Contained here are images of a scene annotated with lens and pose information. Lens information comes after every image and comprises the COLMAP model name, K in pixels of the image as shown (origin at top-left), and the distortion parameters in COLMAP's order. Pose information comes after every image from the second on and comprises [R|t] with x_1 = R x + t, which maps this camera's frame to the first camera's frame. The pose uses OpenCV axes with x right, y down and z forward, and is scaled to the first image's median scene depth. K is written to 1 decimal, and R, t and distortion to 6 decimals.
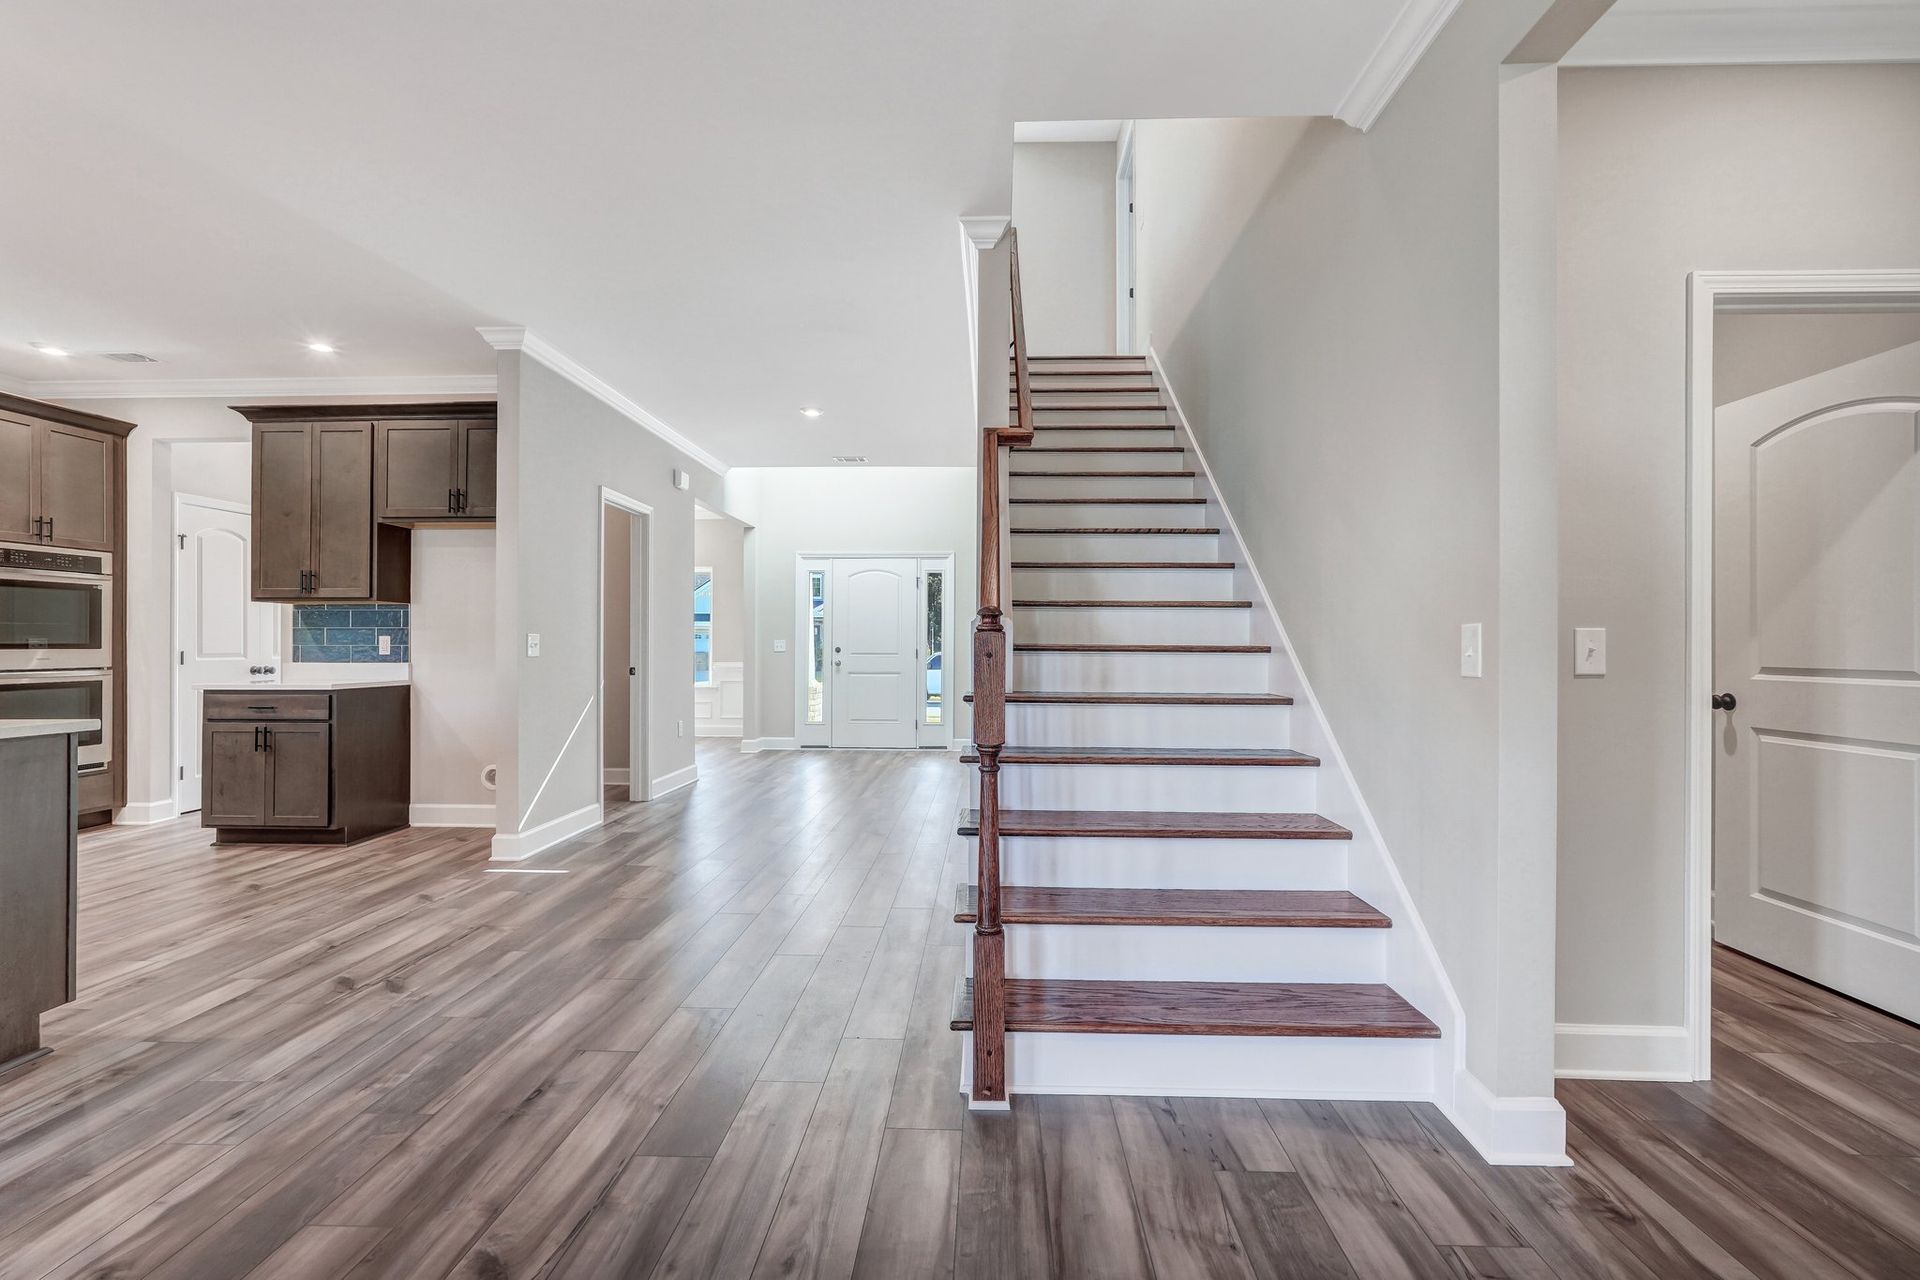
lens RADIAL K [[867.3, 0, 960.0], [0, 867.3, 640.0], [0, 0, 1]] dist [0.000554, 0.000255]
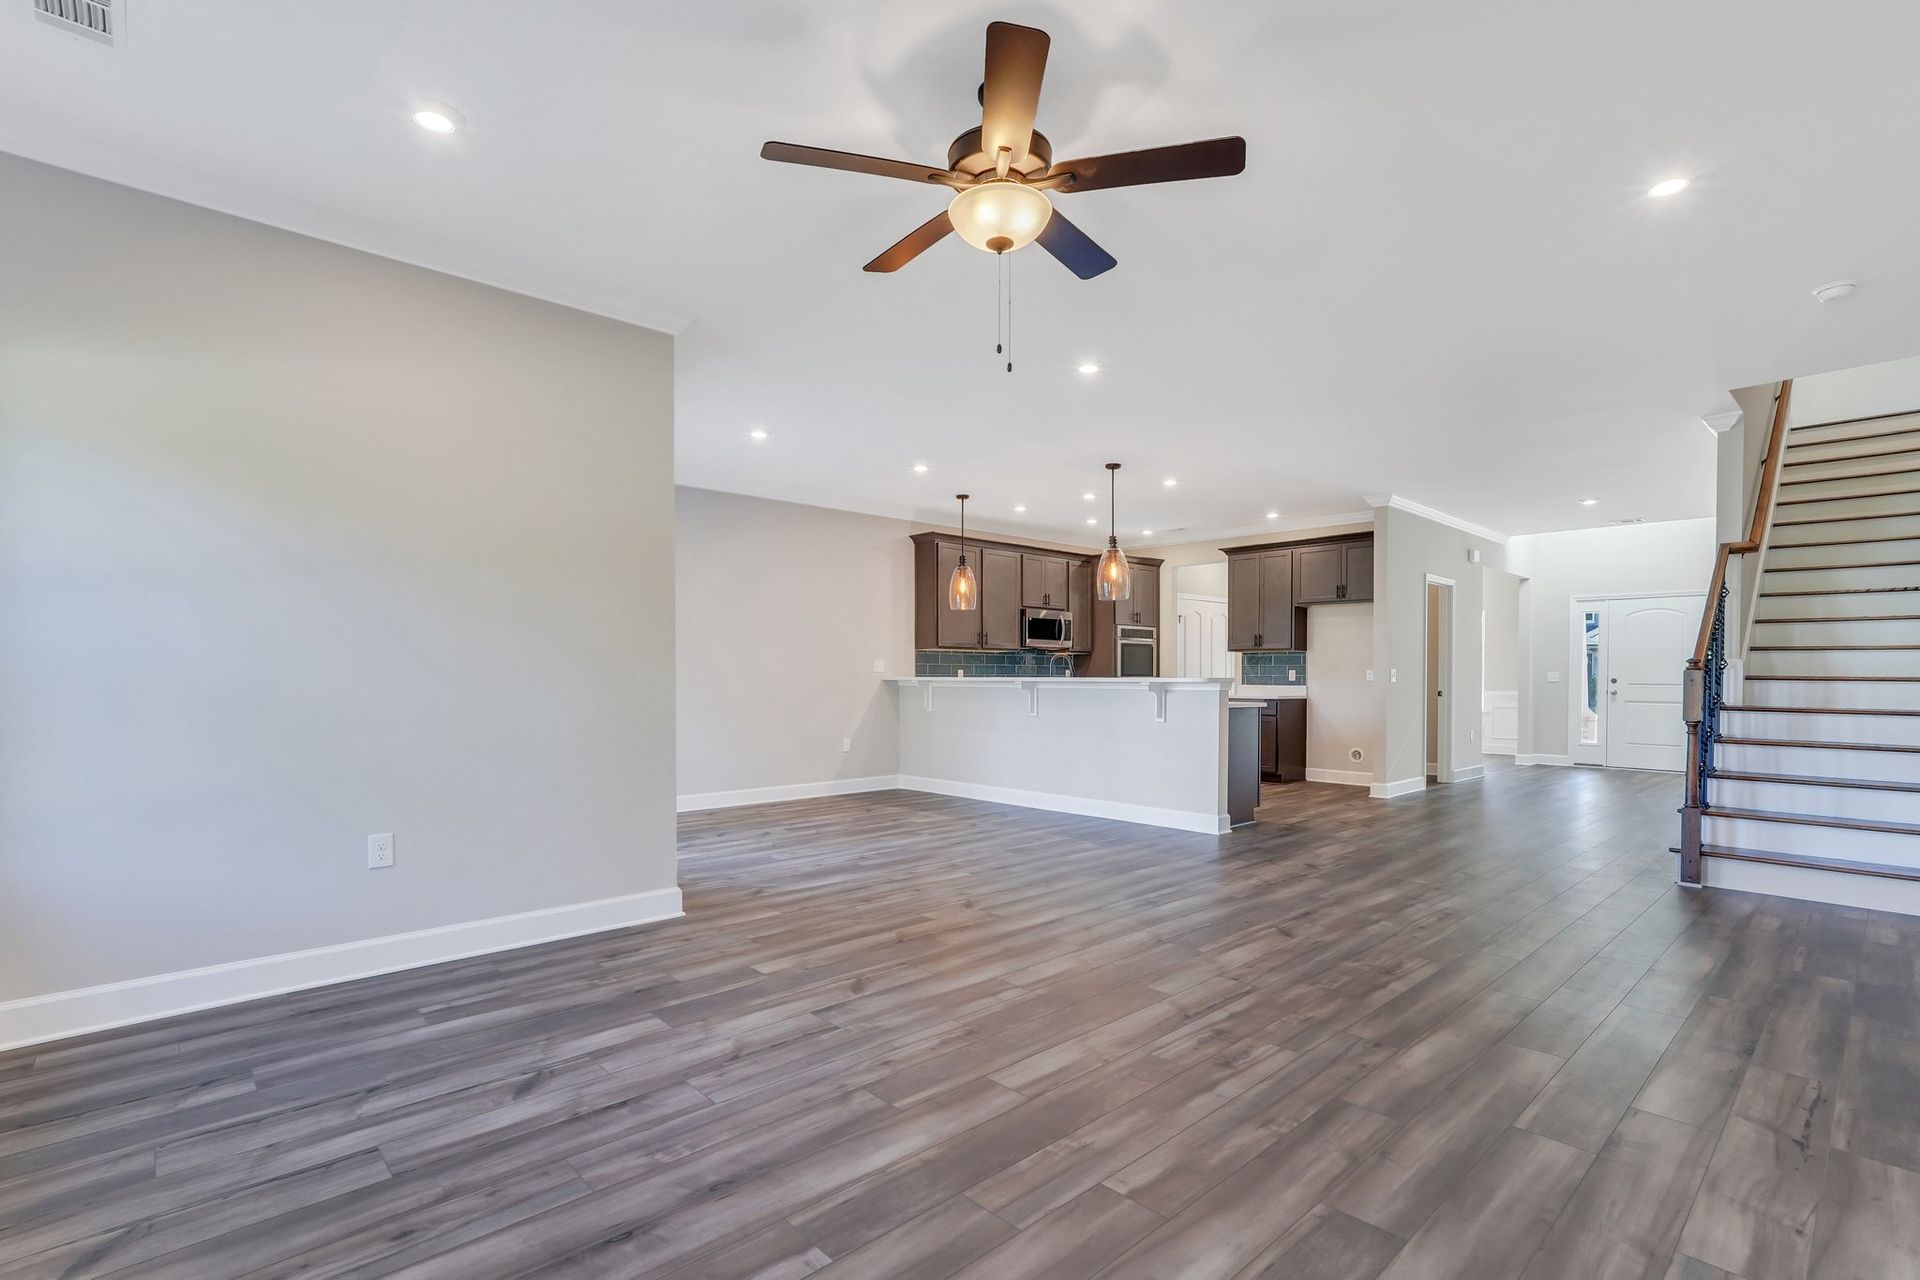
lens RADIAL K [[901.9, 0, 958.8], [0, 901.9, 682.9], [0, 0, 1]] dist [0.004703, 0.001393]
pose [[0.716747, 0.009334, -0.697271, 0.122039], [-0.000798, 0.999921, 0.012565, -0.000891], [0.697333, -0.008449, 0.716698, -0.779698]]
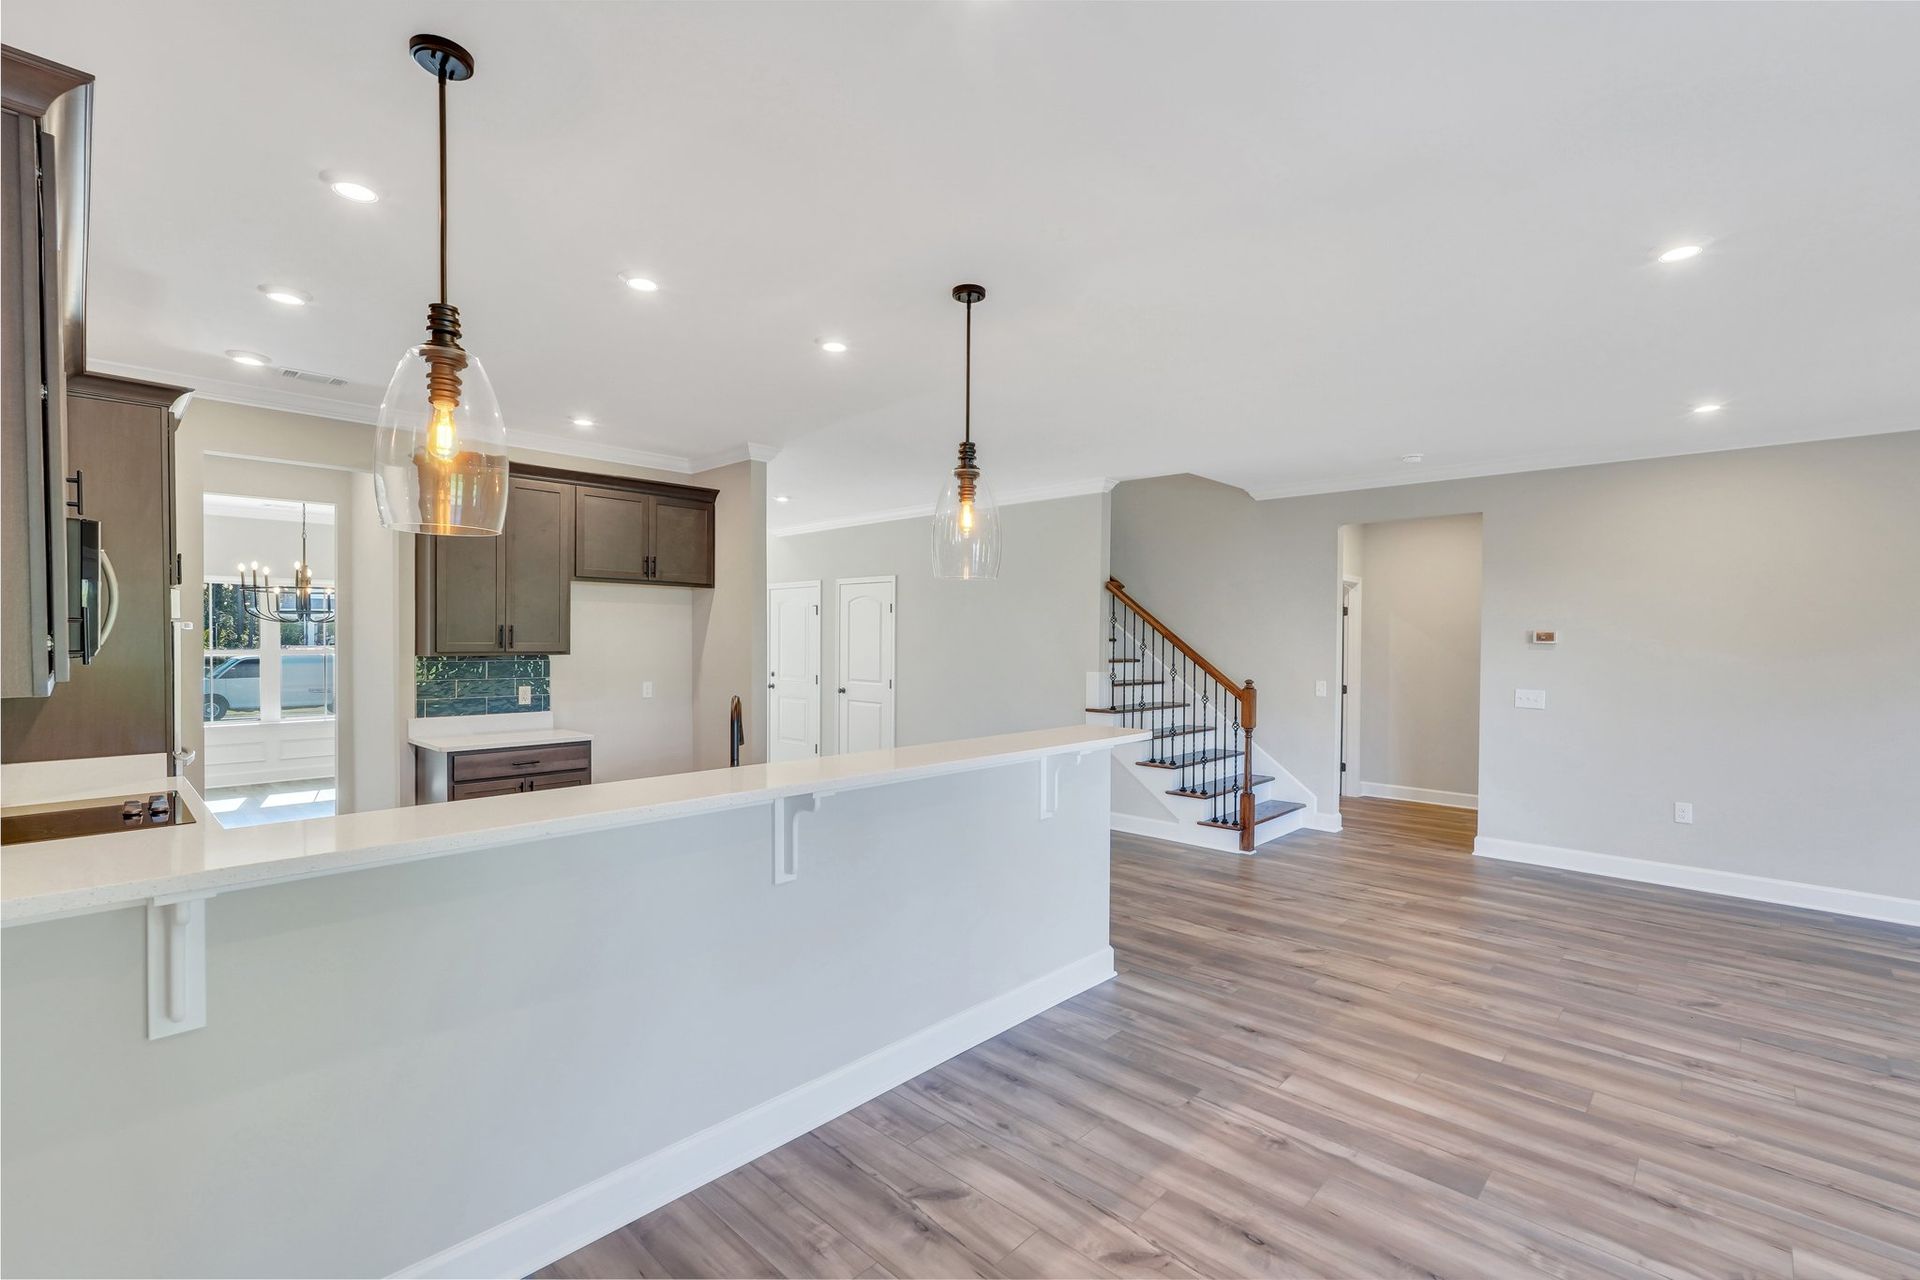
lens RADIAL K [[851.3, 0, 960.0], [0, 851.3, 640.0], [0, 0, 1]] dist [0.004302, 0.001485]
pose [[0.653318, 0.000621, 0.757084, -1.113081], [-0.010126, 0.999917, 0.007918, -0.073395], [-0.757016, -0.012840, 0.653270, -0.041810]]
